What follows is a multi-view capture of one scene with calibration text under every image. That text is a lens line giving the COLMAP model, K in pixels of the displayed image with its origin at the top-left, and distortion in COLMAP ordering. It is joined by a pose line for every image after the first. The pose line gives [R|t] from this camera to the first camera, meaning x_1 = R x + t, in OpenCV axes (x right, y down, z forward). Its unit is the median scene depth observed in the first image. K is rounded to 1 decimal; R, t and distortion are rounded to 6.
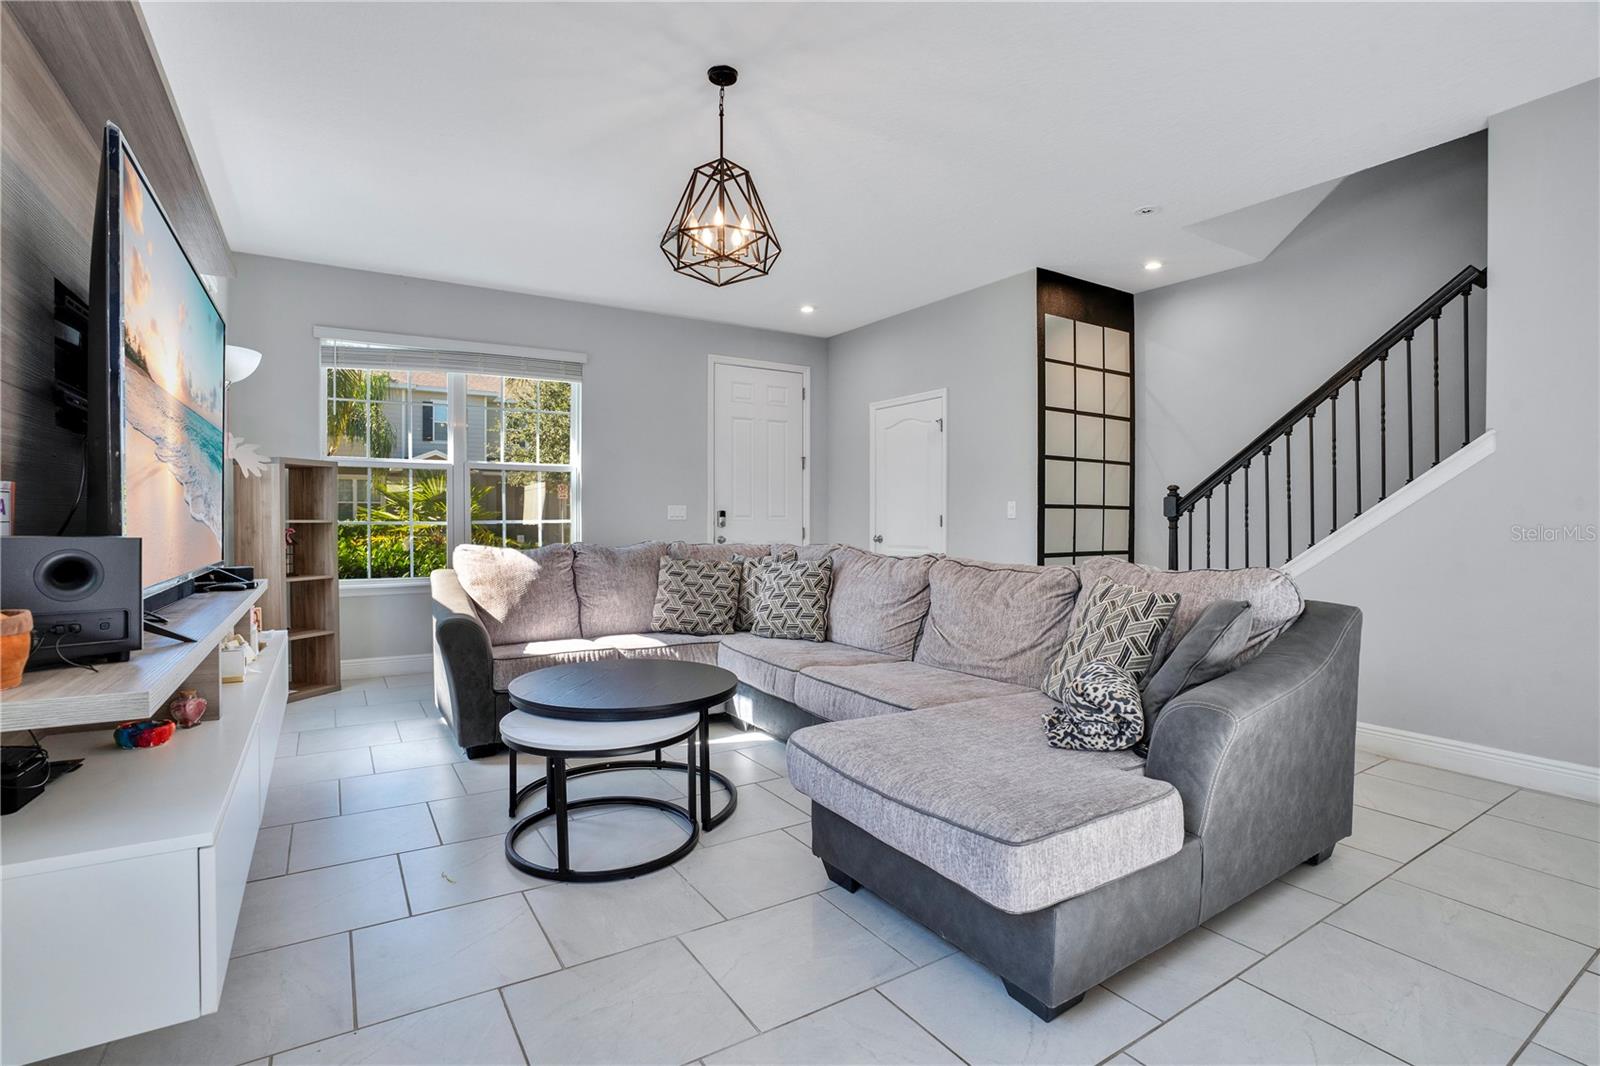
lens RADIAL K [[751.2, 0, 774.5], [0, 751.2, 550.1], [0, 0, 1]] dist [-0.058843, 0.018320]
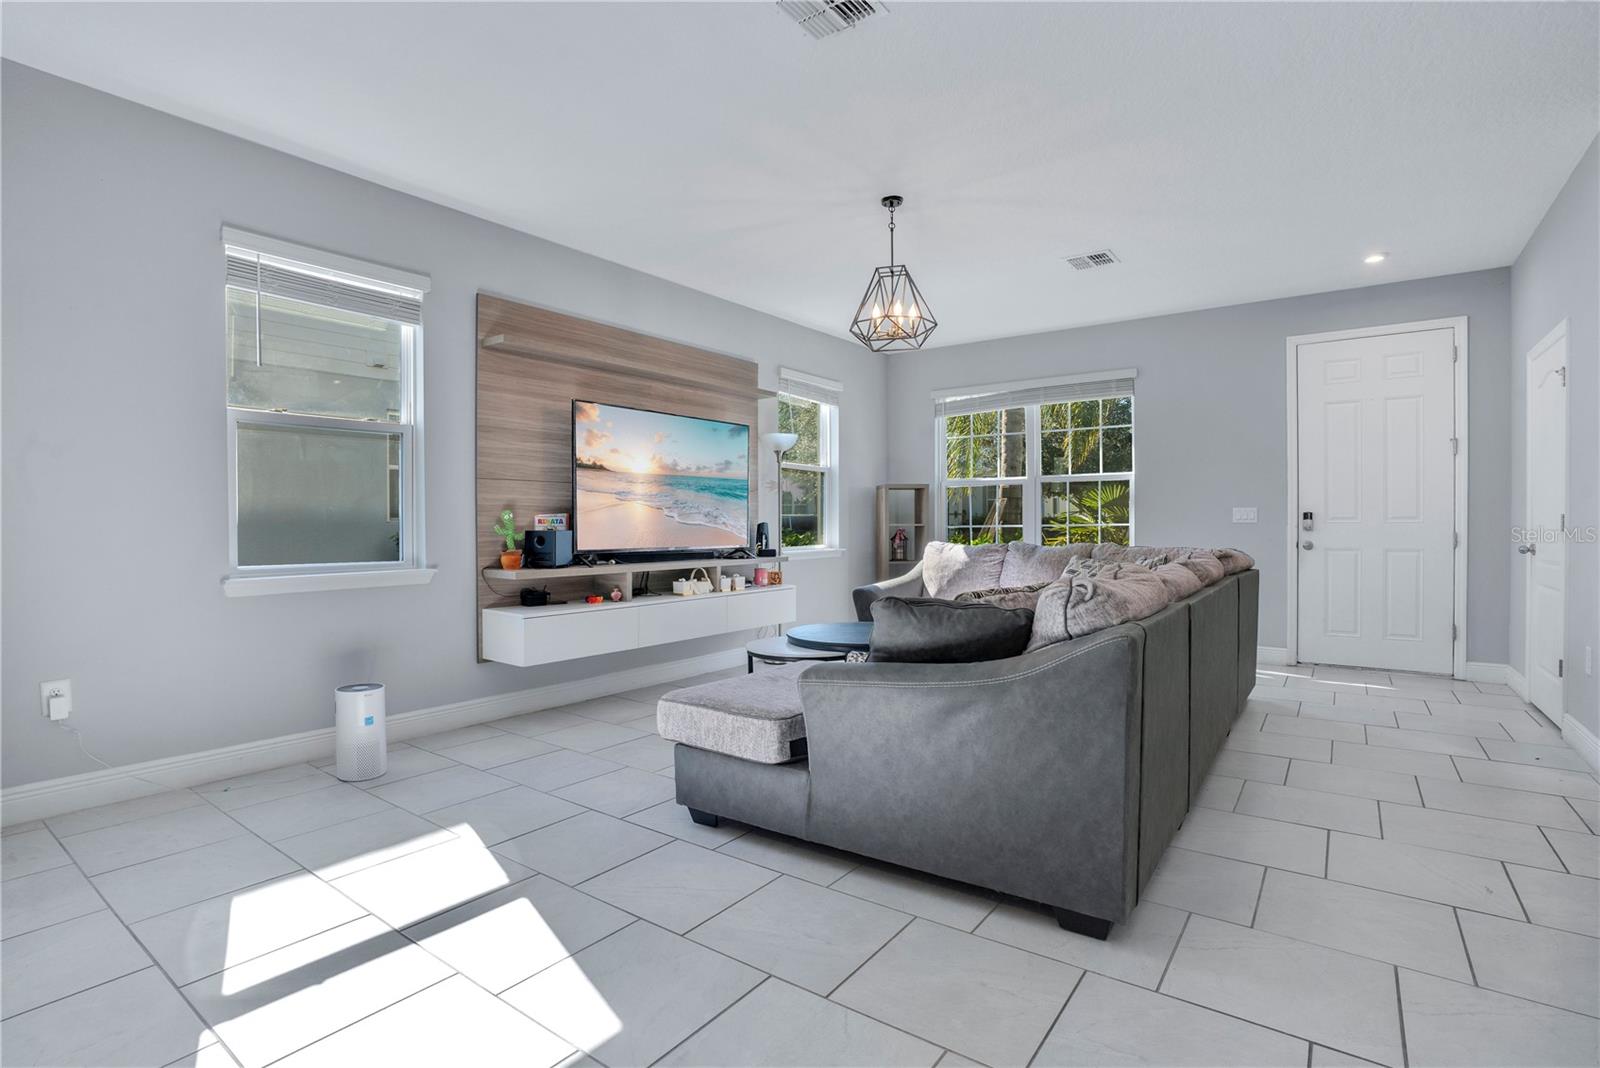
lens RADIAL K [[751.2, 0, 793.0], [0, 751.2, 533.5], [0, 0, 1]] dist [-0.058843, 0.018320]
pose [[0.372514, 0.009478, -0.927978, 0.748061], [-0.033087, 0.999448, -0.003074, -0.008158], [0.927437, 0.031849, 0.372622, 0.206926]]
